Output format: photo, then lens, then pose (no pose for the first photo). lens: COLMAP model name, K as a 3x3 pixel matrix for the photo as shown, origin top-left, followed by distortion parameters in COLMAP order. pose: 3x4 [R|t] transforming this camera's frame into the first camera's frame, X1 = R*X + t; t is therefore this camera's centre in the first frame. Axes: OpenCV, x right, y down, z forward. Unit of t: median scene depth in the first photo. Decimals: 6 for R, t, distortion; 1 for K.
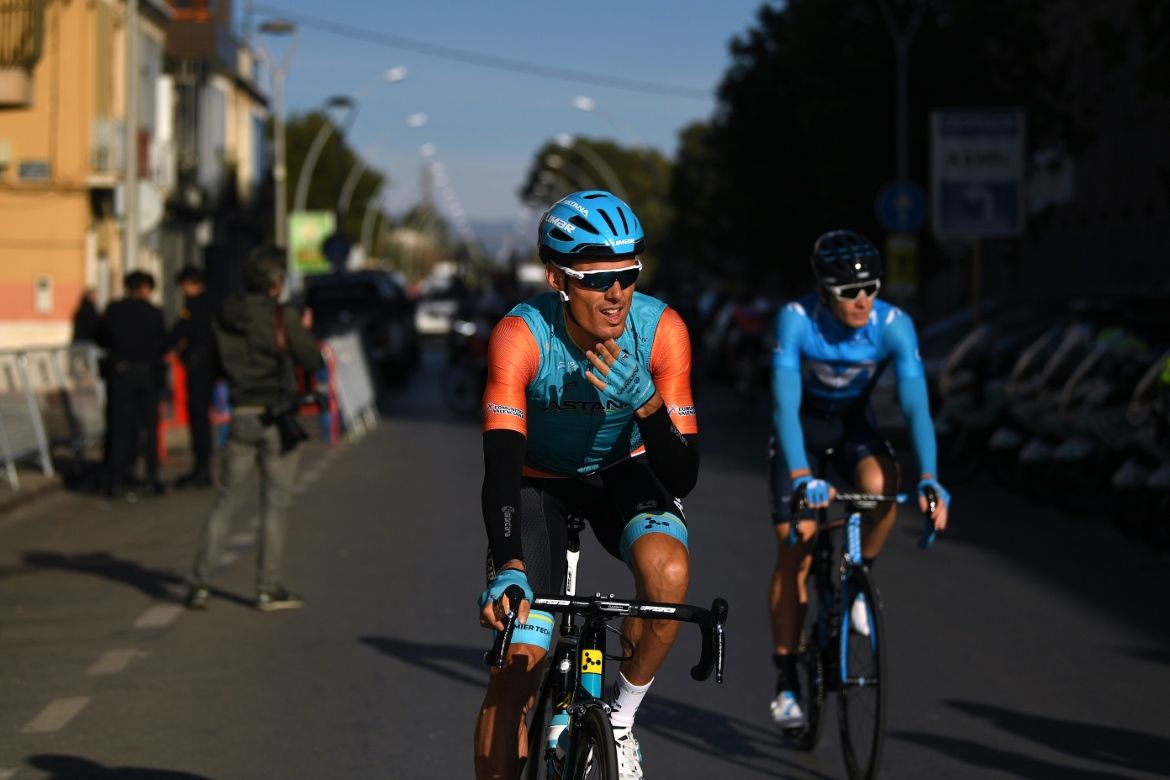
lens RADIAL K [[3178.5, 0, 585.0], [0, 3178.5, 390.0], [0, 0, 1]] dist [0.030390, 0.211325]
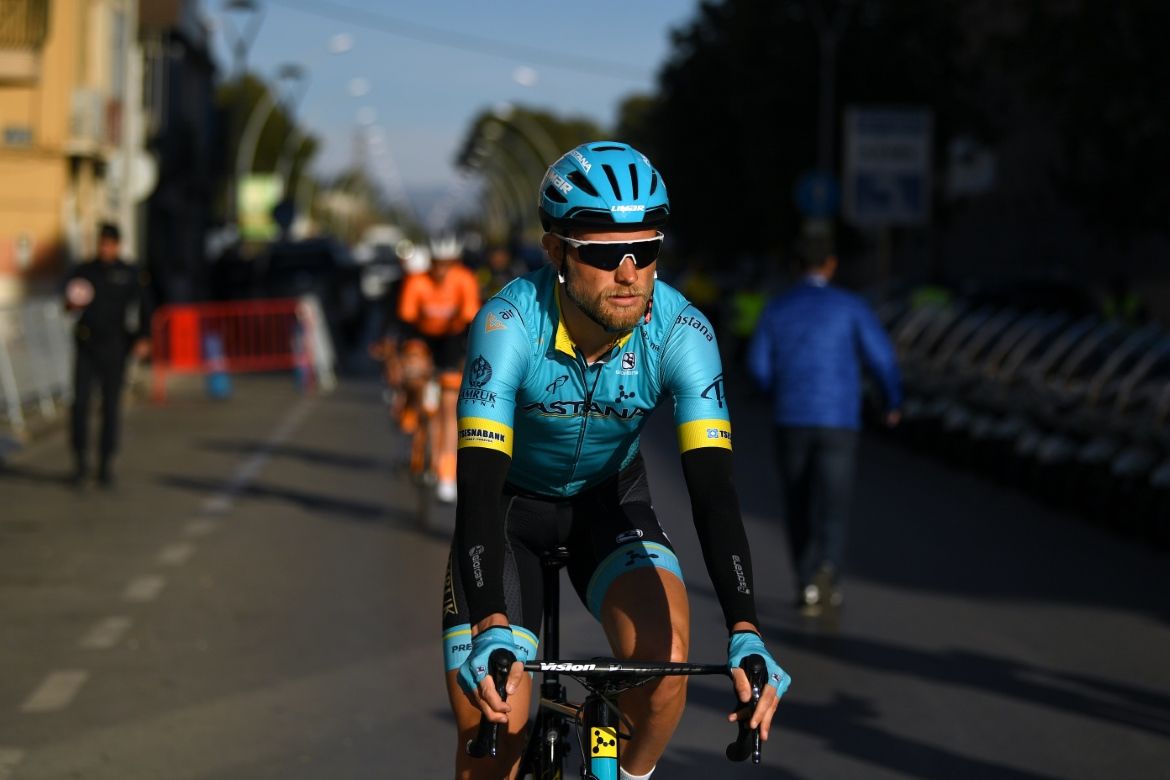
lens RADIAL K [[3377.8, 0, 585.0], [0, 3377.8, 390.0], [0, 0, 1]] dist [0.498813, -0.163234]
pose [[0.999438, 0.025045, 0.022283, -0.005130], [-0.025190, 0.999663, 0.006223, 0.004070], [-0.022120, -0.006781, 0.999732, -0.138627]]
